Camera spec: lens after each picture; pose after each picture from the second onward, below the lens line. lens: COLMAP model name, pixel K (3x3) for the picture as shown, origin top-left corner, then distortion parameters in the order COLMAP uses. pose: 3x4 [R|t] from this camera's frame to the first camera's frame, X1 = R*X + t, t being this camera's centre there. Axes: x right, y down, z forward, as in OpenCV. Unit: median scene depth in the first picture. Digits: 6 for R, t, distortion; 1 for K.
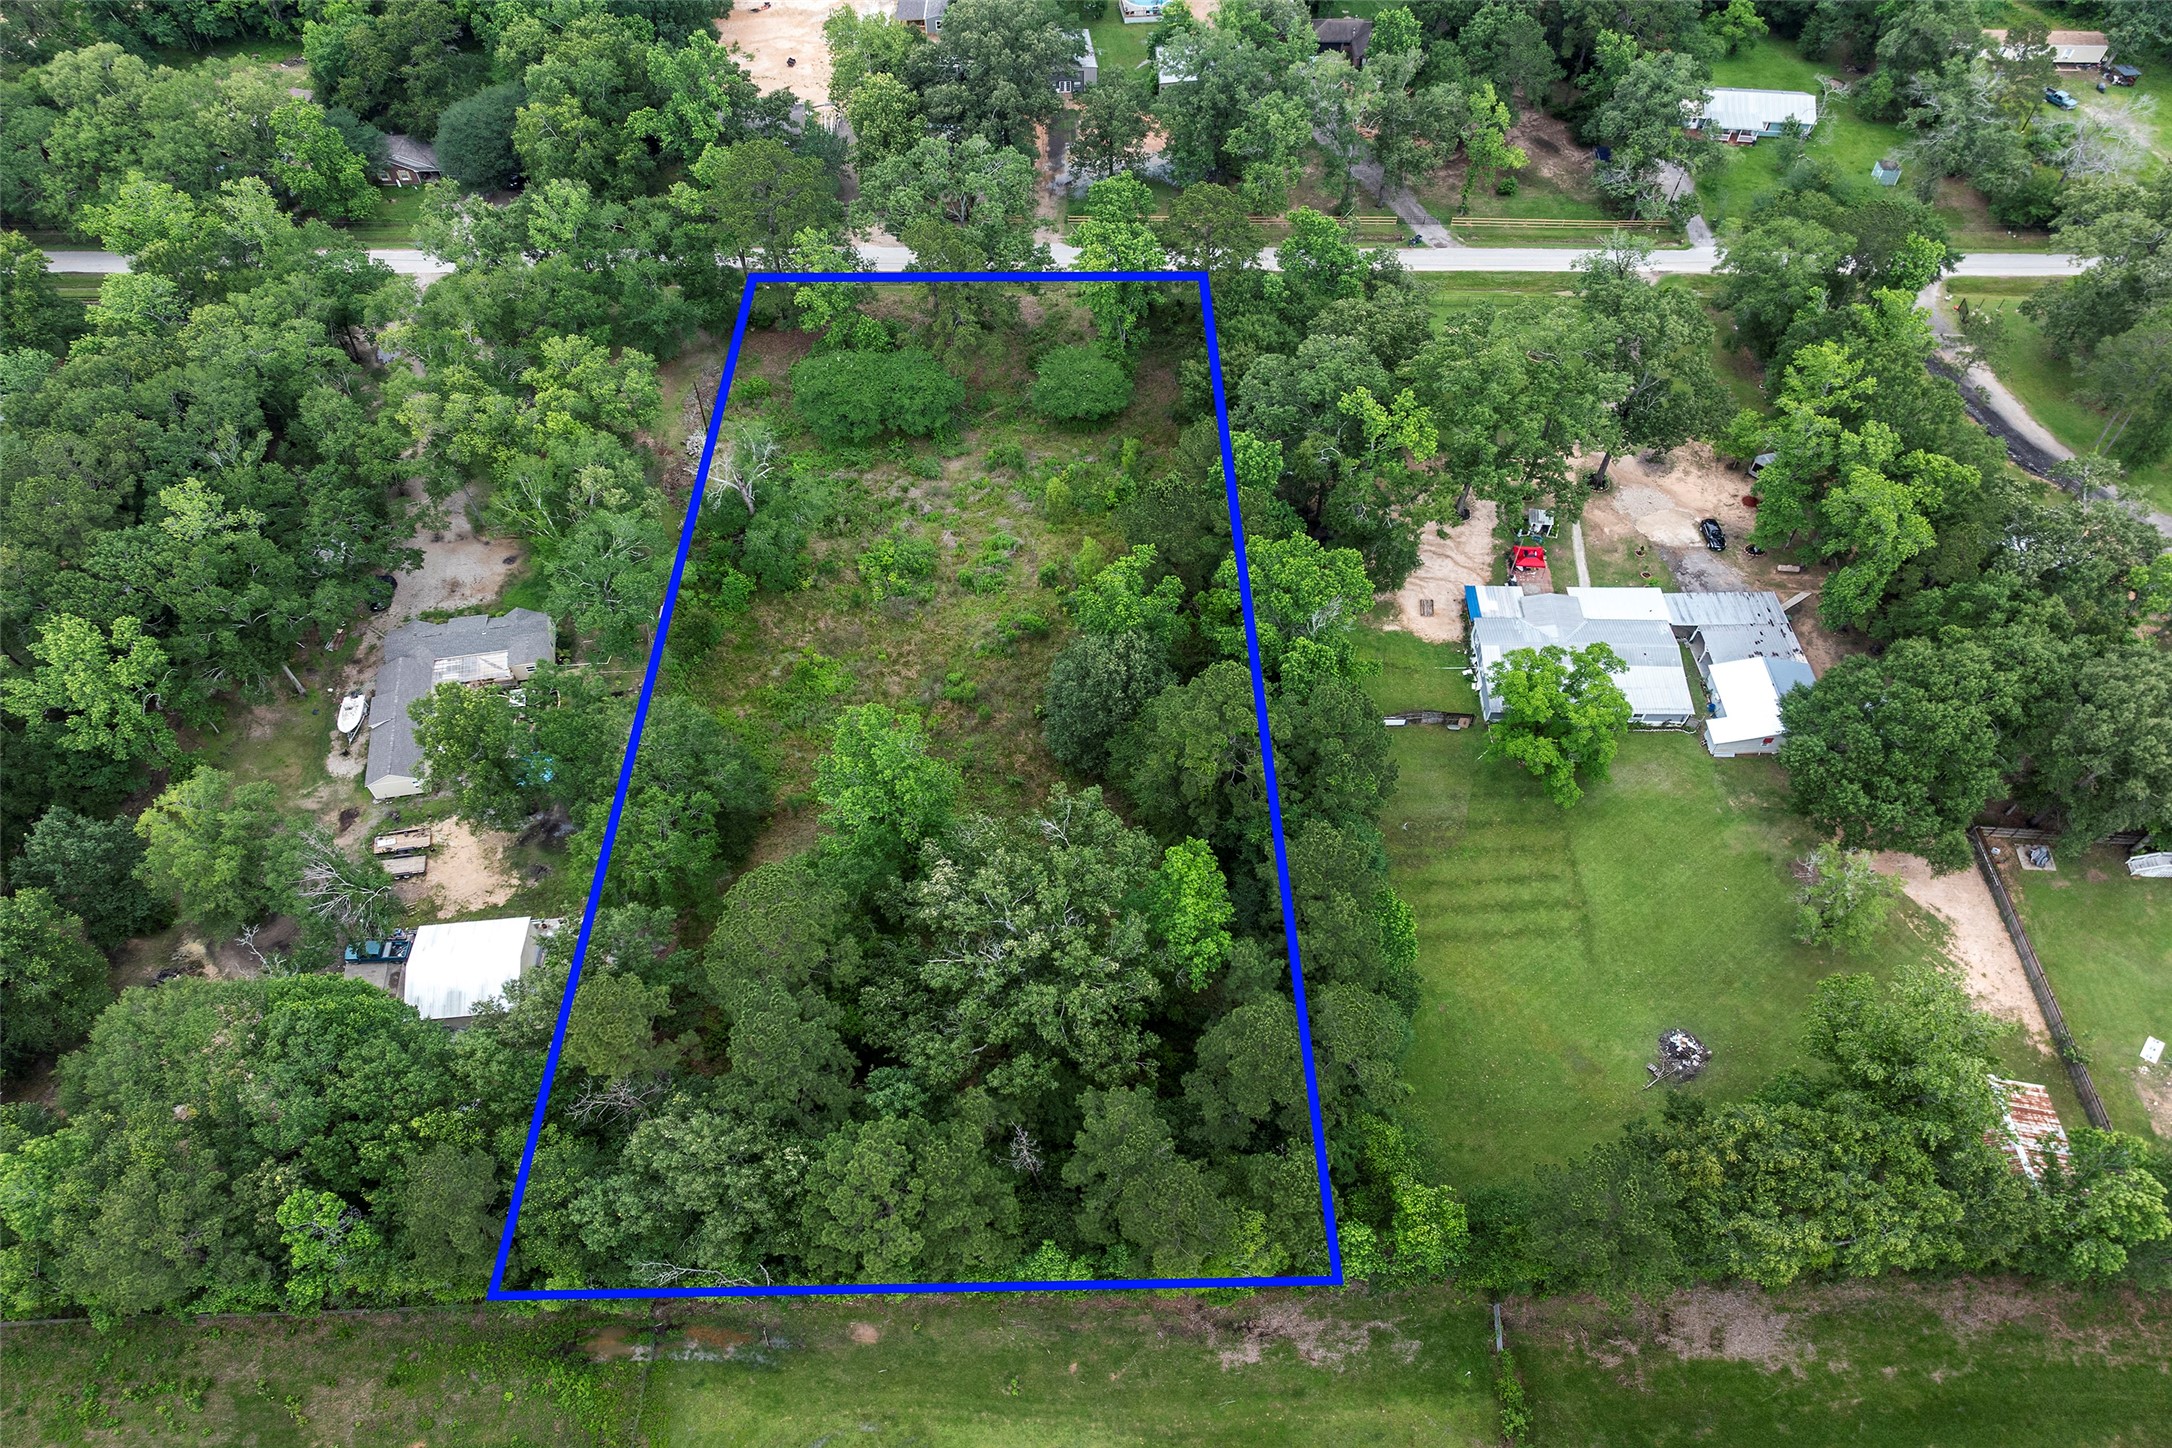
lens RADIAL K [[1405.5, 0, 1078.0], [0, 1405.5, 788.9], [0, 0, 1]] dist [-0.030730, -0.001865]
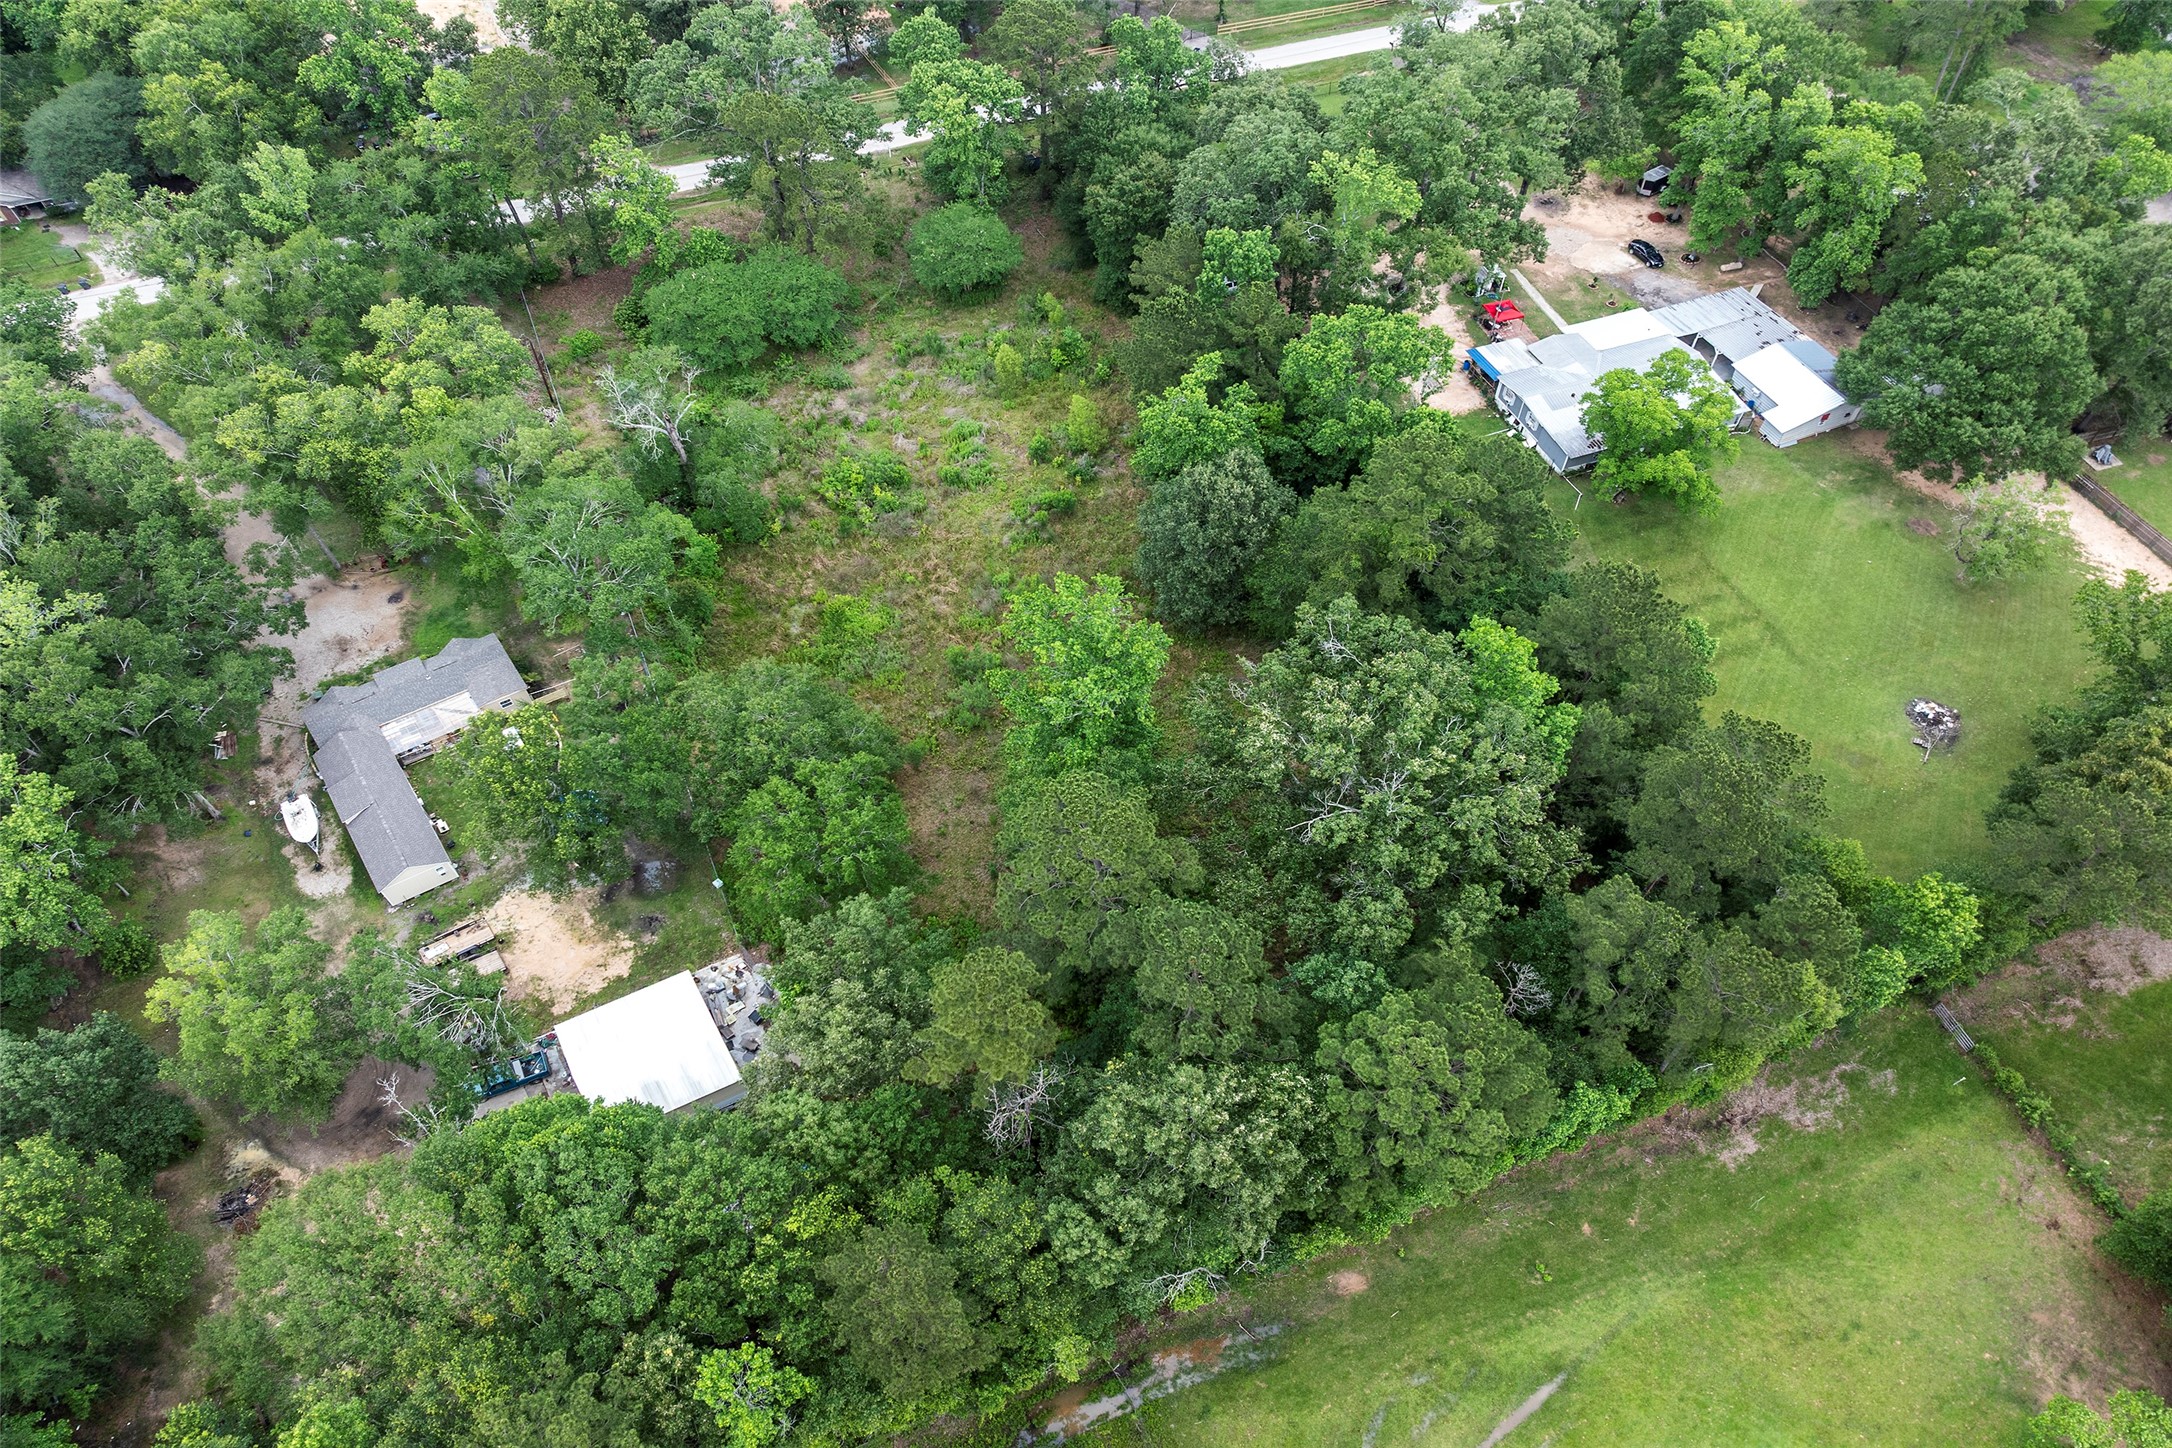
lens RADIAL K [[1450.9, 0, 1093.2], [0, 1450.9, 808.7], [0, 0, 1]] dist [-0.045615, 0.026768]
pose [[0.933985, -0.296106, 0.199985, -0.269811], [0.291061, 0.955130, 0.054871, 0.023344], [-0.207259, 0.006959, 0.978261, 0.141519]]
